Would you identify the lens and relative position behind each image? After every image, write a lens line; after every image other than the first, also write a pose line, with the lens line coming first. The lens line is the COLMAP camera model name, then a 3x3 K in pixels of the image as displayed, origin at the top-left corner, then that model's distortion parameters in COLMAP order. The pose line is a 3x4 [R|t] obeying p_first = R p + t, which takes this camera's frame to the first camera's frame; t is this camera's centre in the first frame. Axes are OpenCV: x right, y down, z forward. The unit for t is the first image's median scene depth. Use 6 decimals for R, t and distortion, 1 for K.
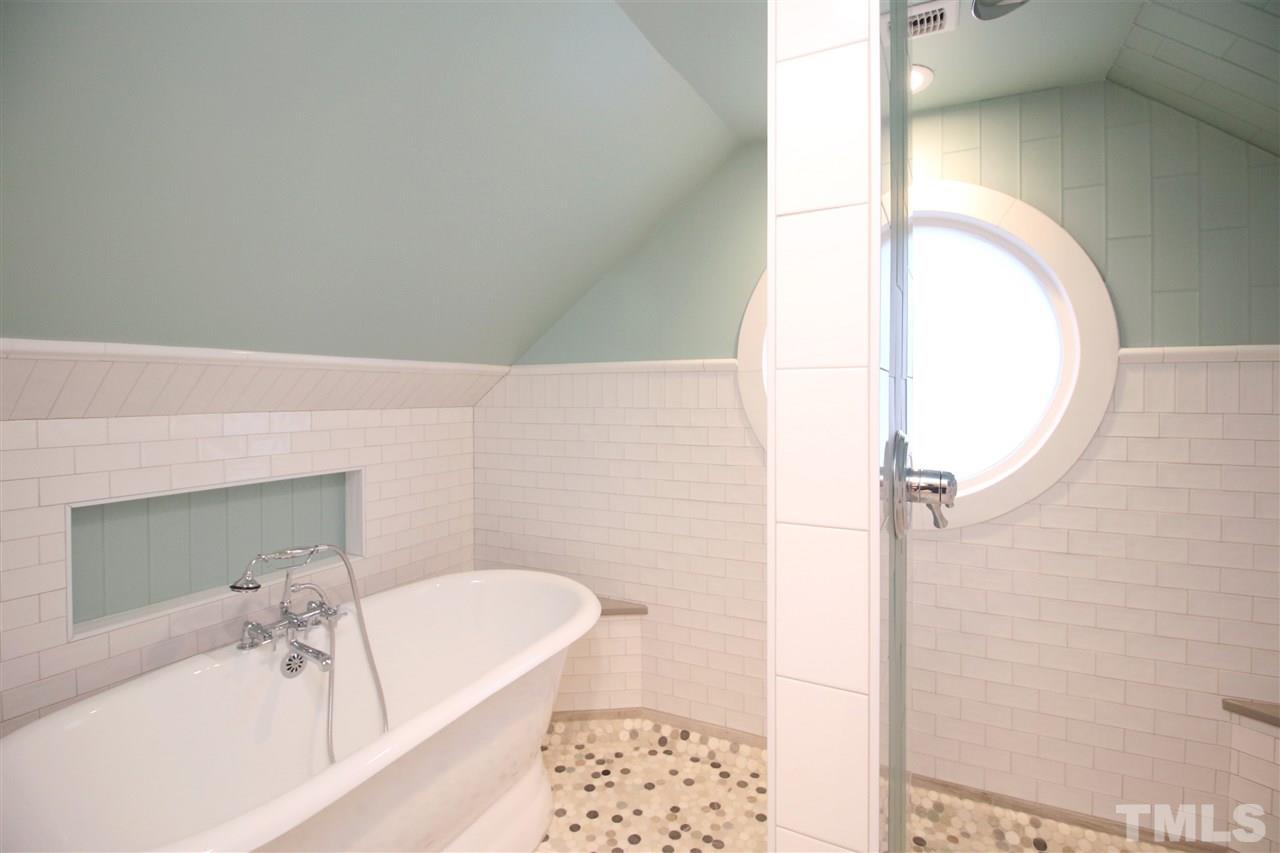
lens RADIAL K [[602.0, 0, 641.7], [0, 602.0, 394.0], [0, 0, 1]] dist [-0.002899, -0.000444]
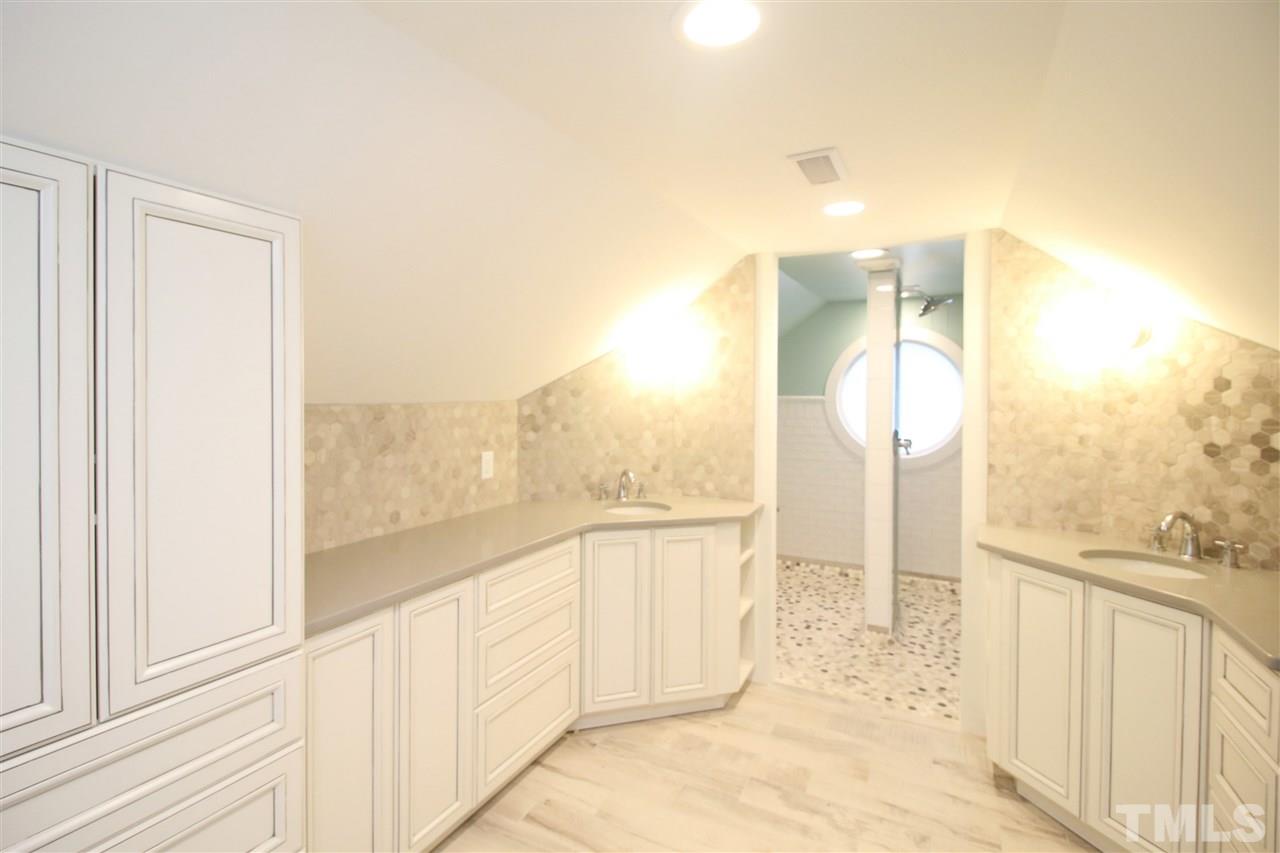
lens RADIAL K [[596.1, 0, 610.2], [0, 596.1, 395.5], [0, 0, 1]] dist [0.000031, -0.001035]
pose [[0.999016, 0.004115, -0.044167, -0.561990], [-0.003951, 0.999985, 0.003799, -0.068319], [0.044182, -0.003621, 0.999017, -1.314331]]
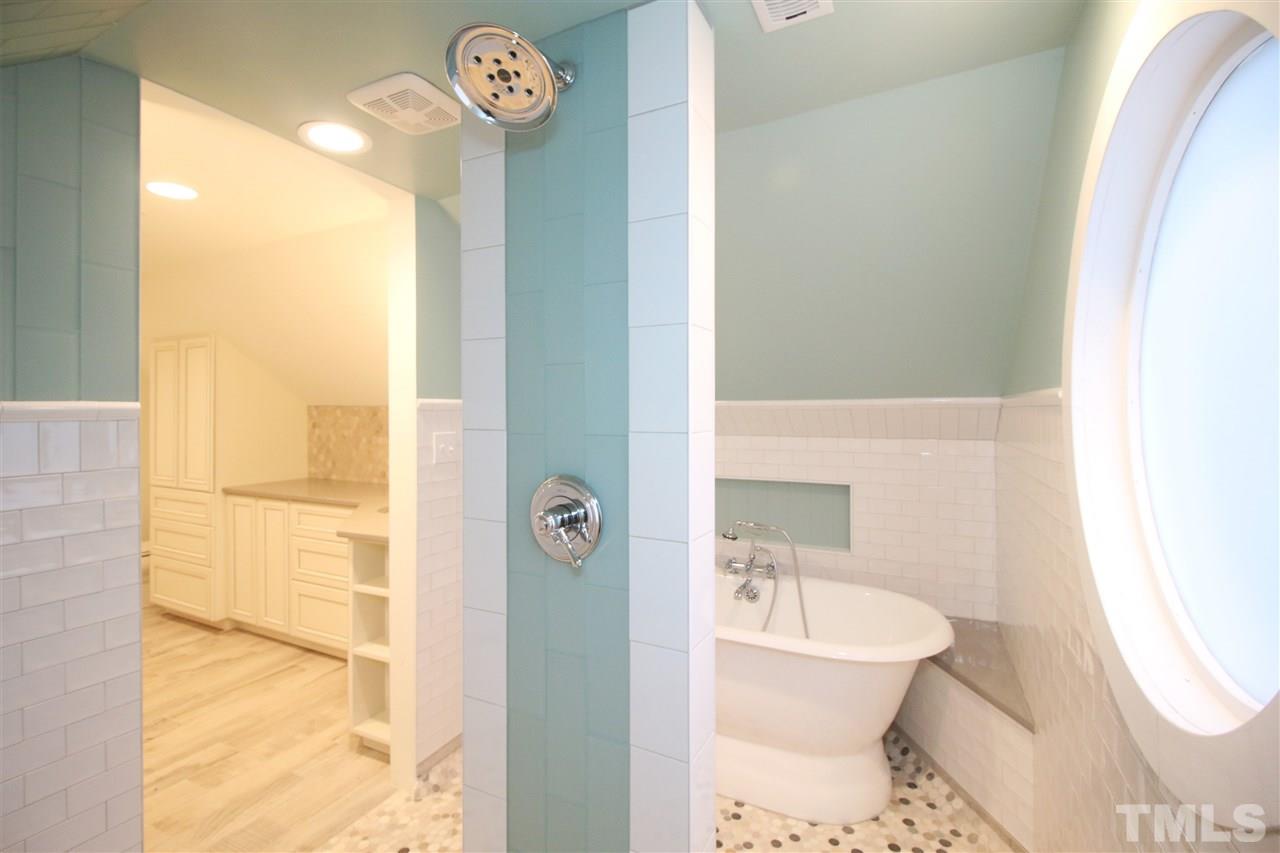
lens RADIAL K [[585.5, 0, 636.1], [0, 585.5, 409.8], [0, 0, 1]] dist [-0.003508, -0.000844]
pose [[0.000418, 0.000989, -0.999999, 0.795811], [0.001556, 0.999998, 0.000989, -0.036240], [0.999999, -0.001556, 0.000416, 0.565347]]
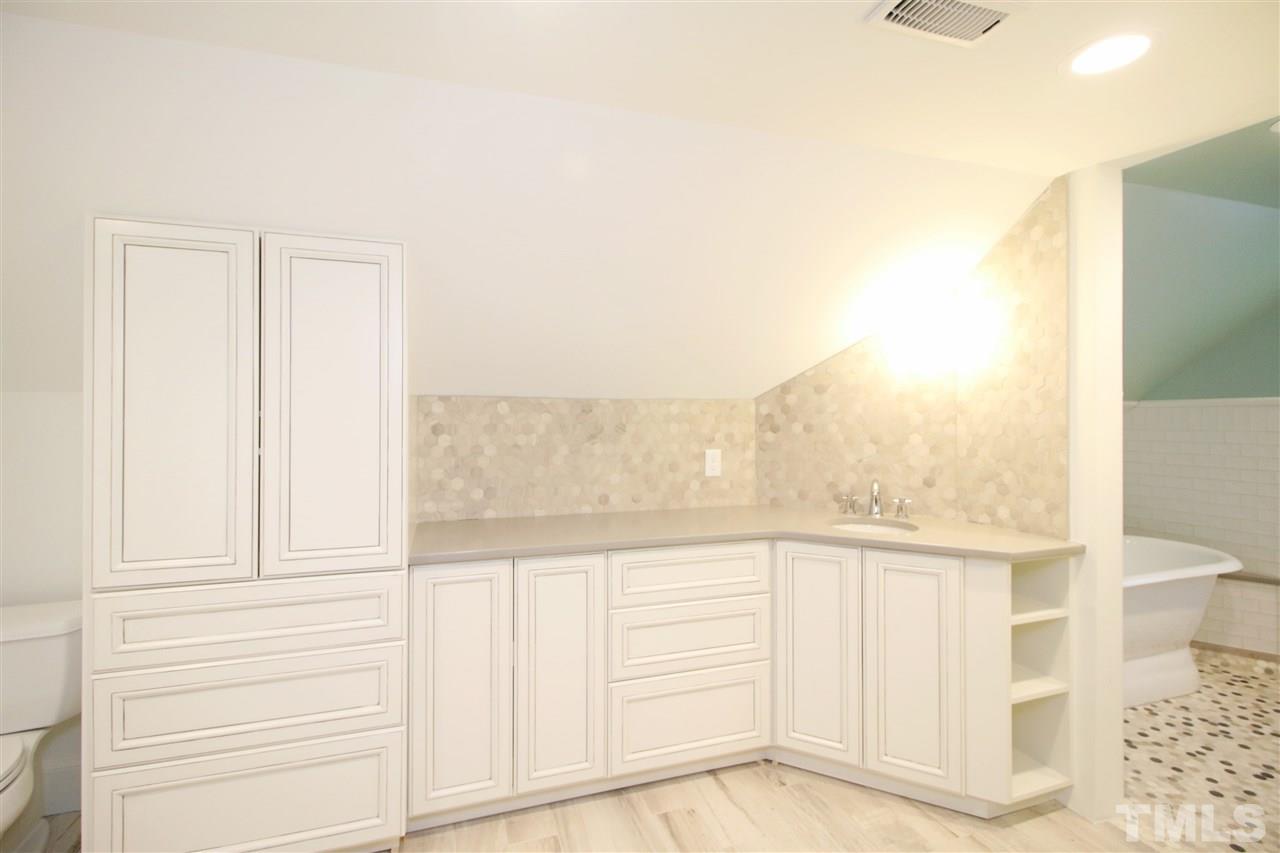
lens RADIAL K [[574.7, 0, 629.9], [0, 574.7, 416.8], [0, 0, 1]] dist [0.023365, -0.010651]
pose [[0.707272, 0.000439, -0.706941, -0.114951], [-0.001250, 0.999999, -0.000630, -0.008234], [0.706940, 0.001329, 0.707272, -1.037379]]
